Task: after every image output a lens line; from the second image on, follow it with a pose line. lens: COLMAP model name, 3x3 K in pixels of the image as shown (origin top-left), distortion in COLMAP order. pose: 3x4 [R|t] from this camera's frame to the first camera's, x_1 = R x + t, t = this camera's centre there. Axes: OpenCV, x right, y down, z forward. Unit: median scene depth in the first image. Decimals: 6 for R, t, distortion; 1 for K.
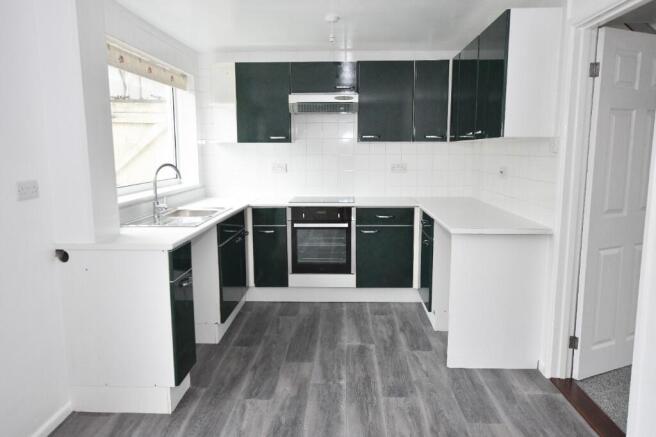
lens RADIAL K [[488.9, 0, 328.0], [0, 488.9, 218.5], [0, 0, 1]] dist [0.020814, 0.000897]
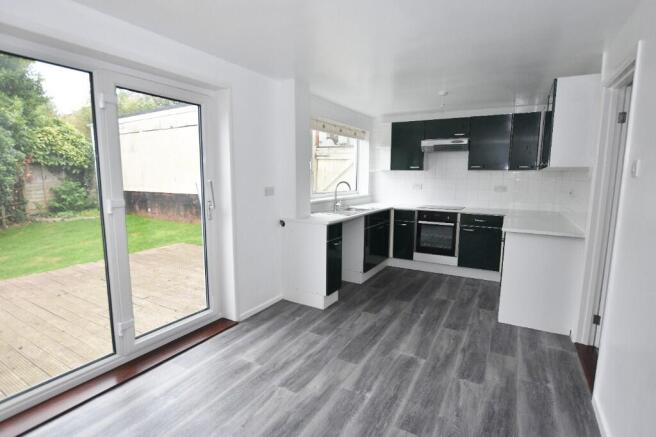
lens RADIAL K [[329.2, 0, 328.0], [0, 329.2, 218.5], [0, 0, 1]] dist [-0.002536, -0.000574]
pose [[0.888030, 0.071779, -0.454147, 0.166534], [-0.076515, 0.997037, 0.007967, 0.017806], [0.453373, 0.027674, 0.890891, -0.101156]]
